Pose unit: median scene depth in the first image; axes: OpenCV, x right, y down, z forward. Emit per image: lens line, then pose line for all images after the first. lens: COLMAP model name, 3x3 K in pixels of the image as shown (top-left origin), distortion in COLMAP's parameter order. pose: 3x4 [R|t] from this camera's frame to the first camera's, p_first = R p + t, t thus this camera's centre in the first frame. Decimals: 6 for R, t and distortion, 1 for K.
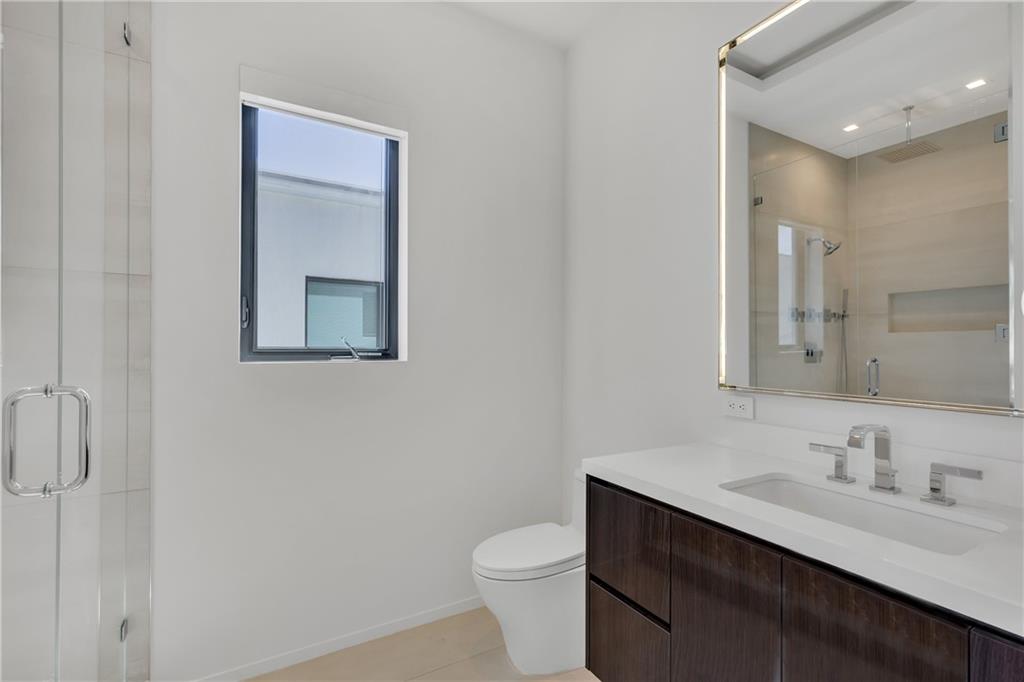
lens RADIAL K [[486.5, 0, 556.1], [0, 486.5, 322.2], [0, 0, 1]] dist [0.046808, -0.028448]
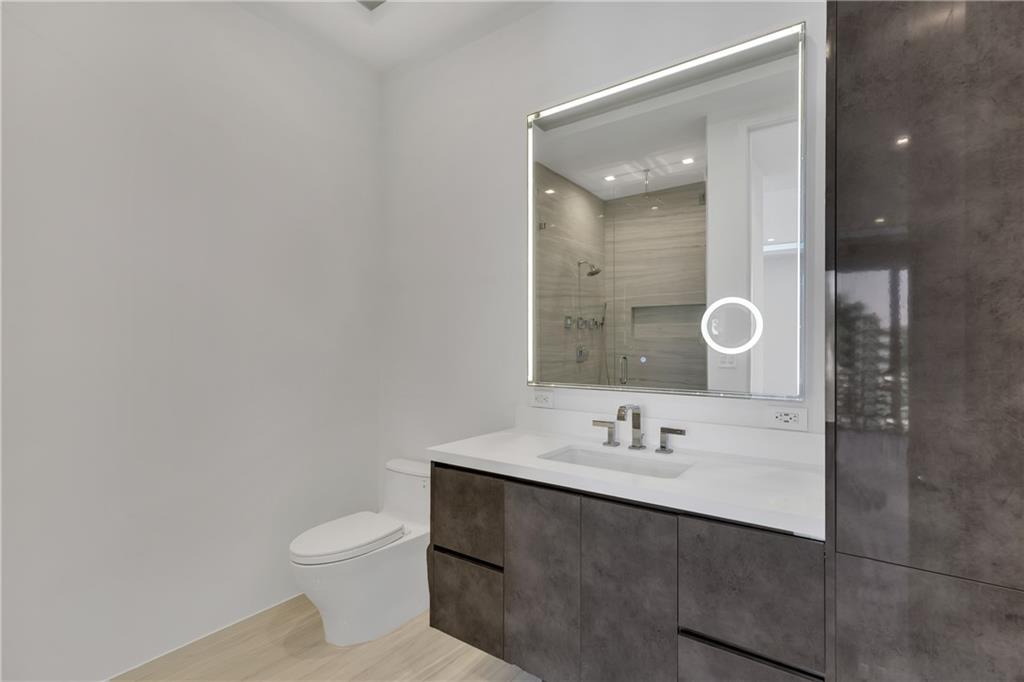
lens RADIAL K [[476.8, 0, 516.4], [0, 476.8, 347.8], [0, 0, 1]] dist [-0.001211, -0.000222]
pose [[0.928835, -0.018533, 0.370029, -0.149326], [-0.006461, 0.997786, 0.066193, -0.043114], [-0.370437, -0.063873, 0.926659, -0.140550]]
